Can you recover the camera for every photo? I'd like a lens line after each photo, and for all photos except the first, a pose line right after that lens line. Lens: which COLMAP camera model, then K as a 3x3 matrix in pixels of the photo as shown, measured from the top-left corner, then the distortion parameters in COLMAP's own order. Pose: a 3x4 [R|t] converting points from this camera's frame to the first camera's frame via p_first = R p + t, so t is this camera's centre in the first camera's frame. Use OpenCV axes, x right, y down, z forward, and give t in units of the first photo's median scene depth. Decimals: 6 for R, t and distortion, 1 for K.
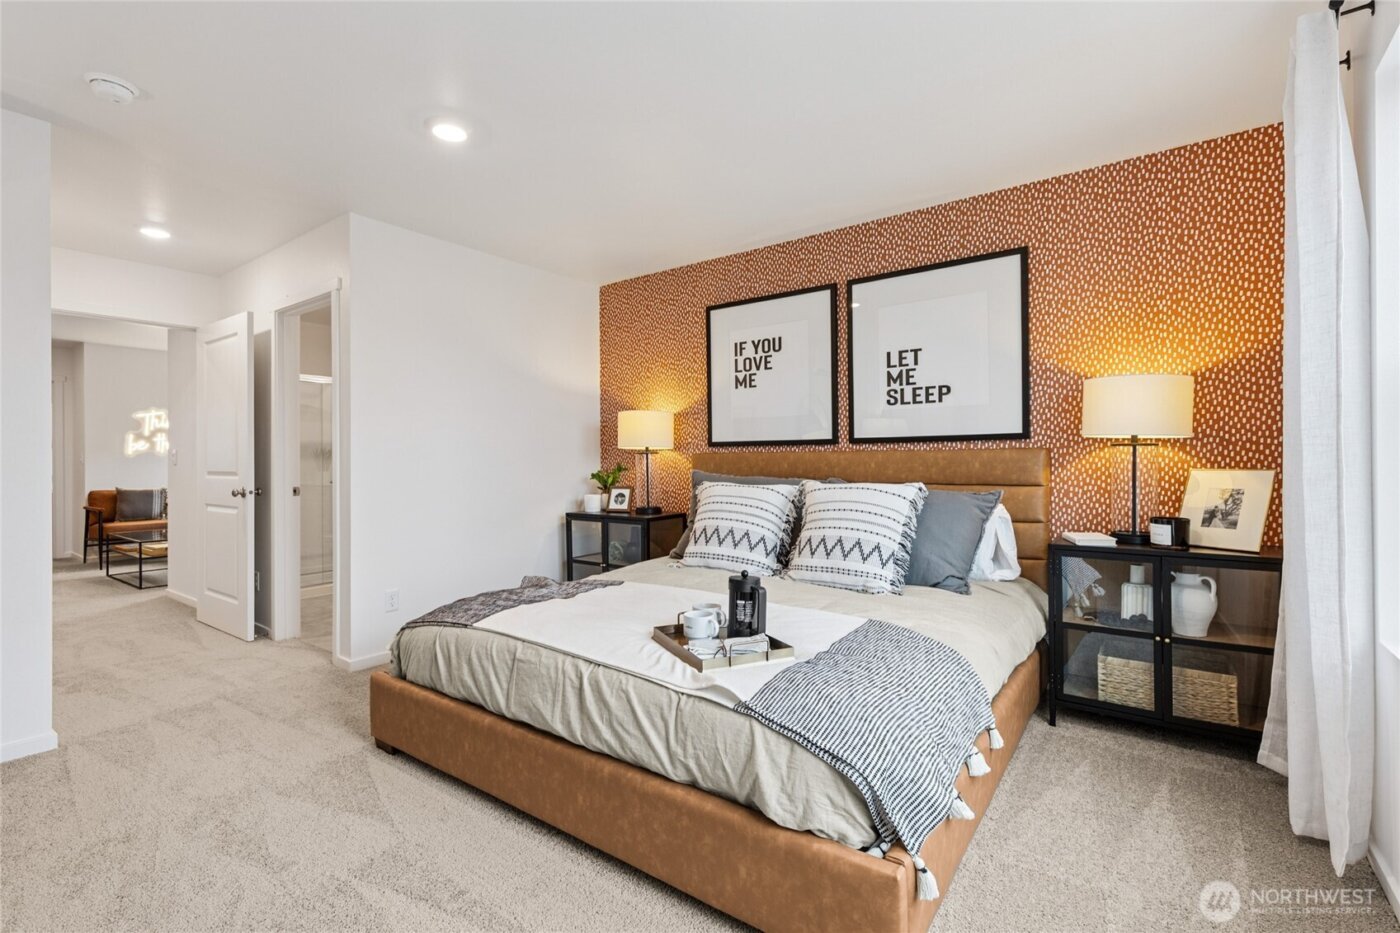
lens RADIAL K [[633.8, 0, 700.0], [0, 633.8, 464.5], [0, 0, 1]] dist [0.014021, -0.000281]
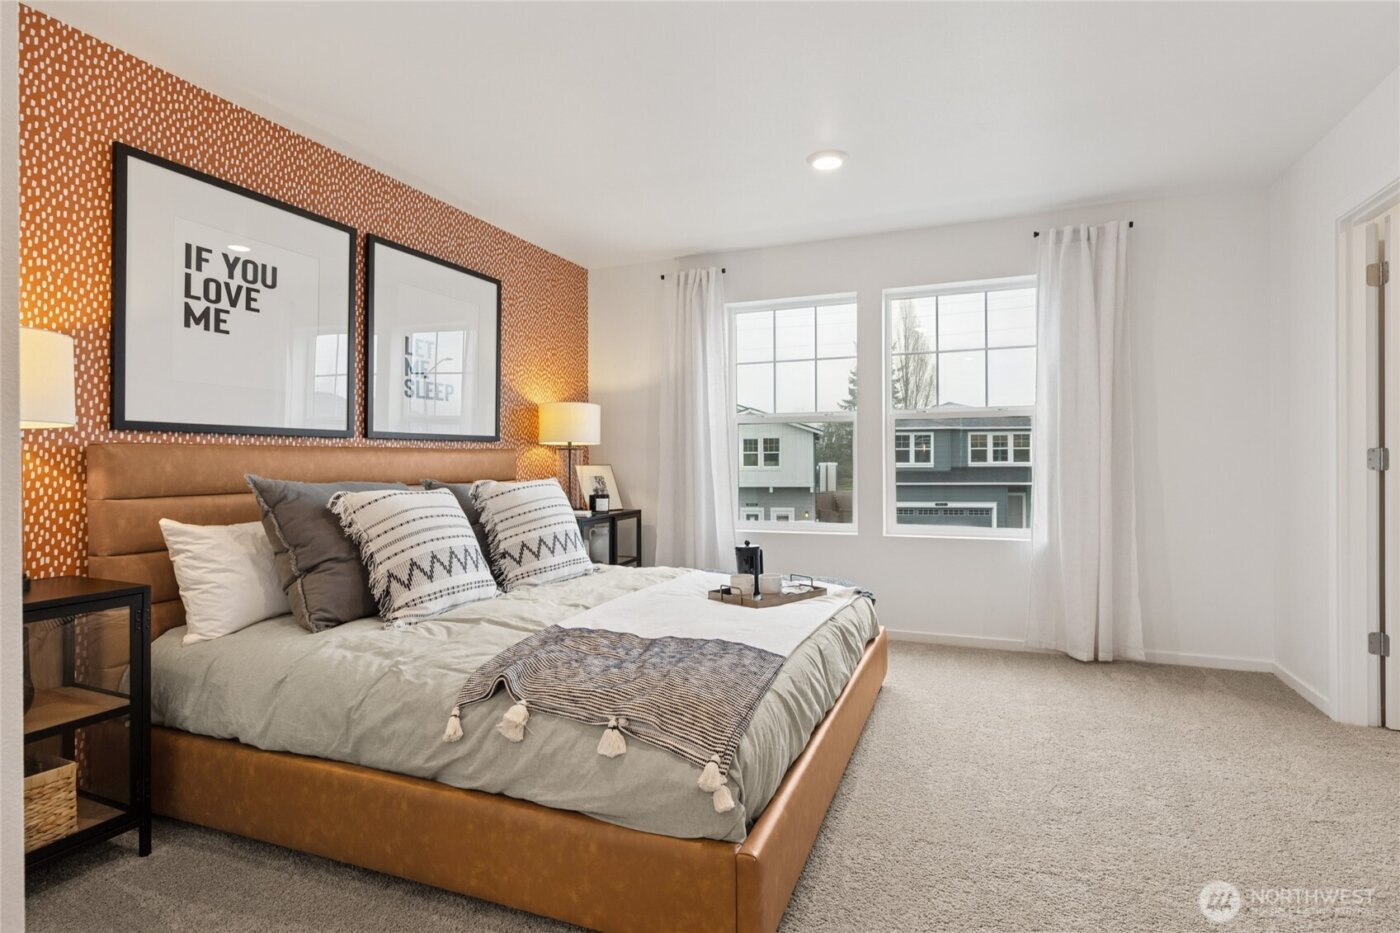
lens RADIAL K [[727.1, 0, 697.3], [0, 727.1, 461.7], [0, 0, 1]] dist [-0.003376, -0.000762]
pose [[-0.258653, -0.000658, 0.965970, -0.682375], [0.004544, 0.999988, 0.001898, -0.002597], [-0.965960, 0.004880, -0.258647, 0.758532]]
